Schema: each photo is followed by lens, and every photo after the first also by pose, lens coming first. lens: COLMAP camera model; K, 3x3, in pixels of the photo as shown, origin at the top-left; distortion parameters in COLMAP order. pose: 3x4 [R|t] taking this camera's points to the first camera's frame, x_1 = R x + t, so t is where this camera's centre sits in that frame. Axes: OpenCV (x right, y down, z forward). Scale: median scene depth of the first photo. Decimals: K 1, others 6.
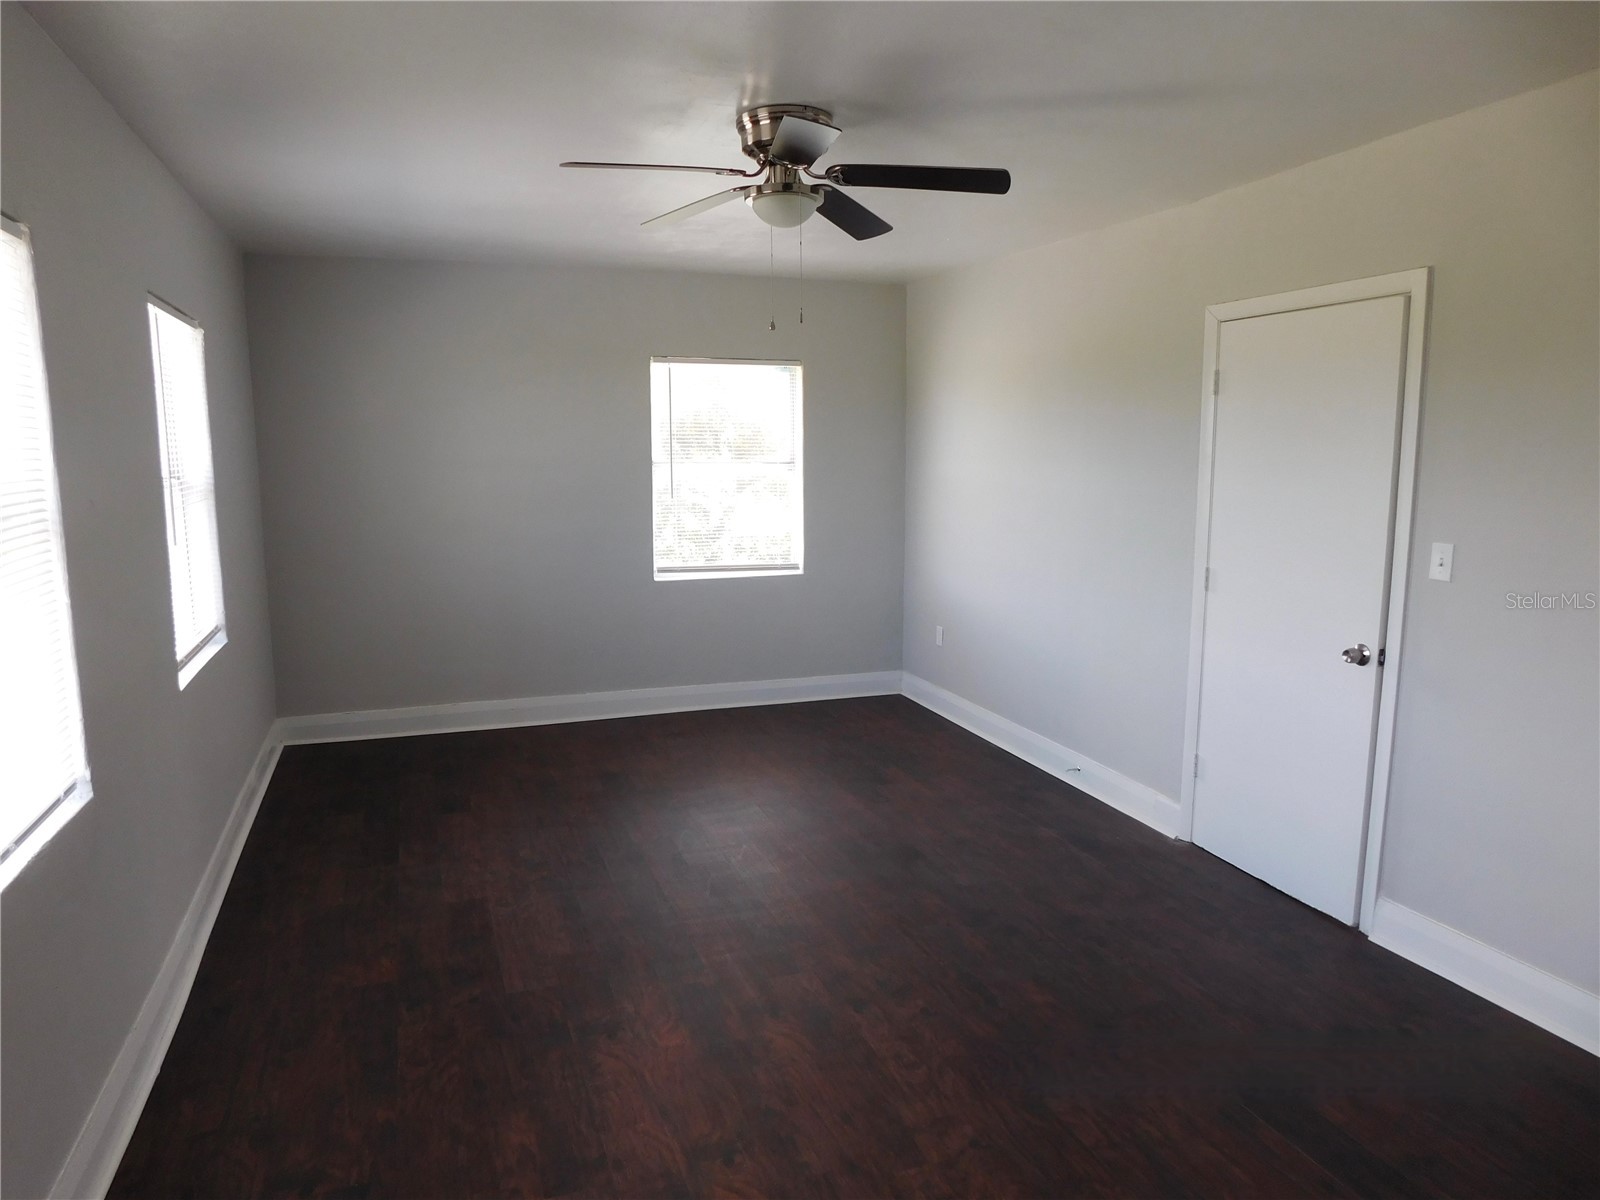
lens RADIAL K [[1066.8, 0, 789.4], [0, 1066.8, 603.6], [0, 0, 1]] dist [-0.069378, 0.059098]
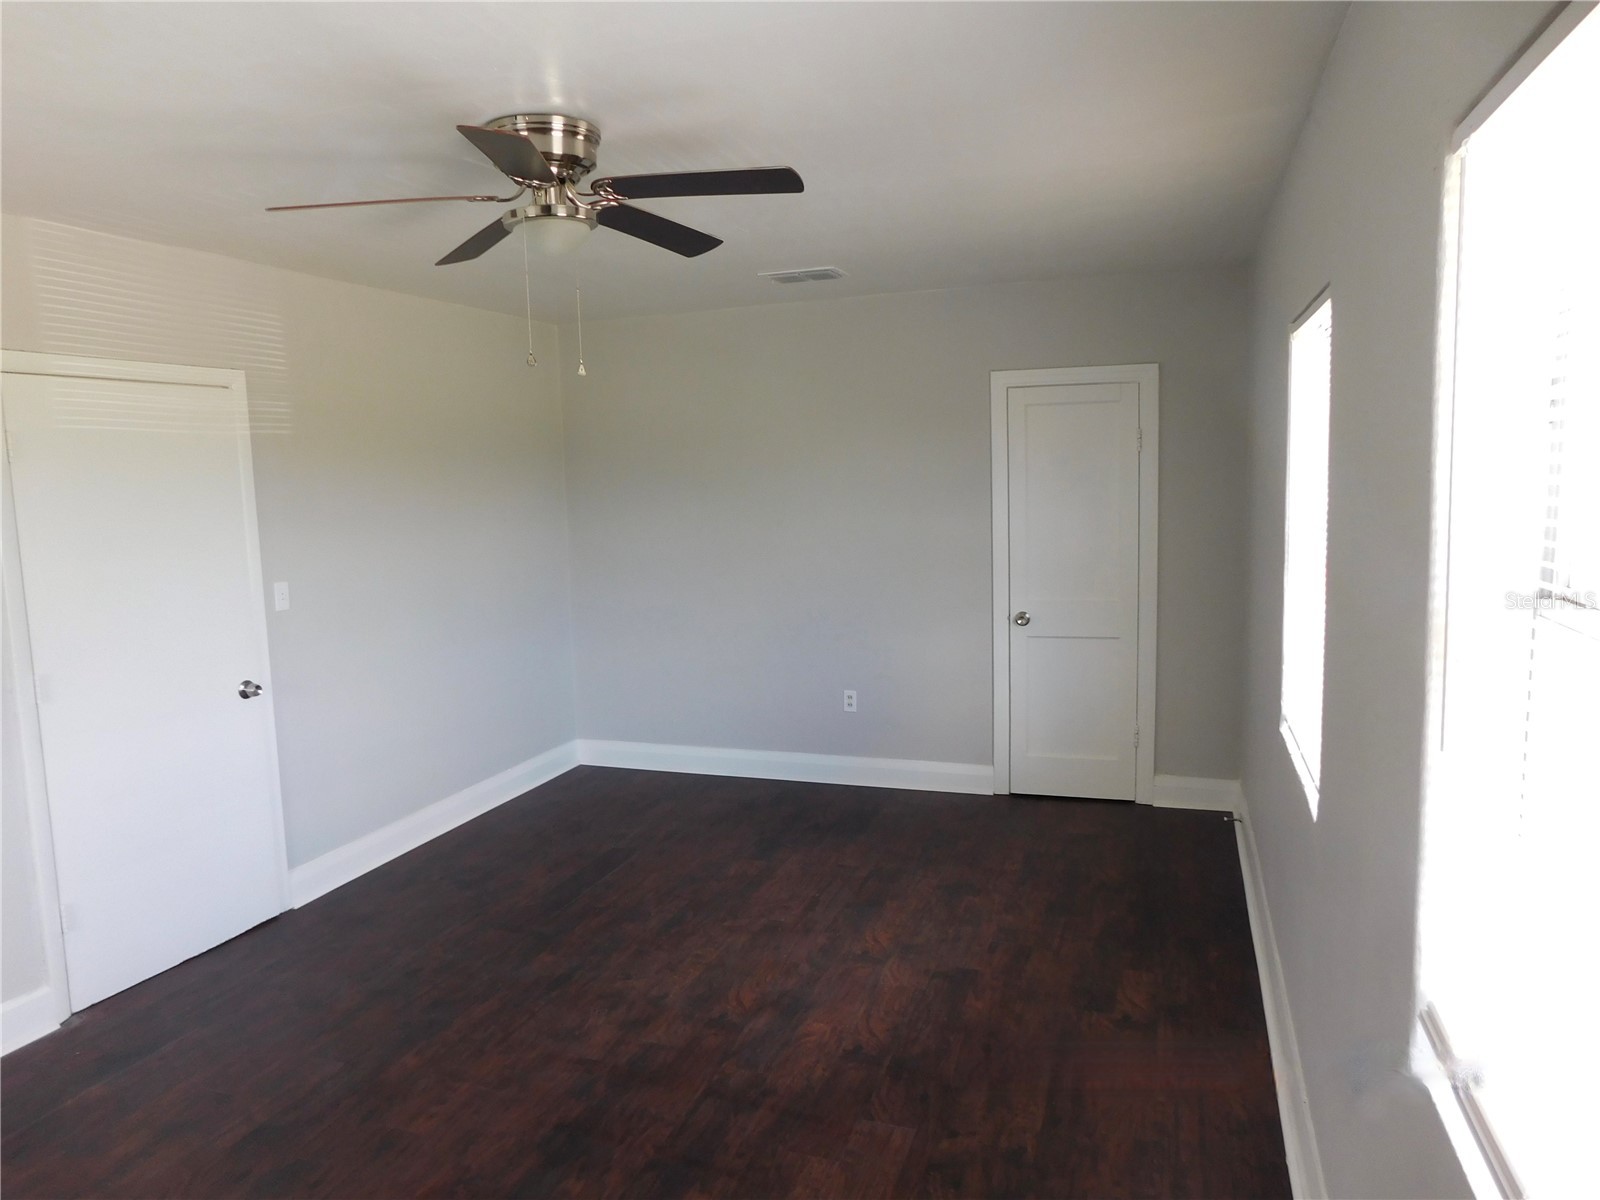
lens RADIAL K [[1066.8, 0, 789.4], [0, 1066.8, 603.6], [0, 0, 1]] dist [-0.069378, 0.059098]
pose [[-0.770498, -0.058887, 0.634716, -0.776051], [0.119305, 0.964806, 0.234339, -0.289682], [-0.626178, 0.256283, -0.736356, 1.733019]]
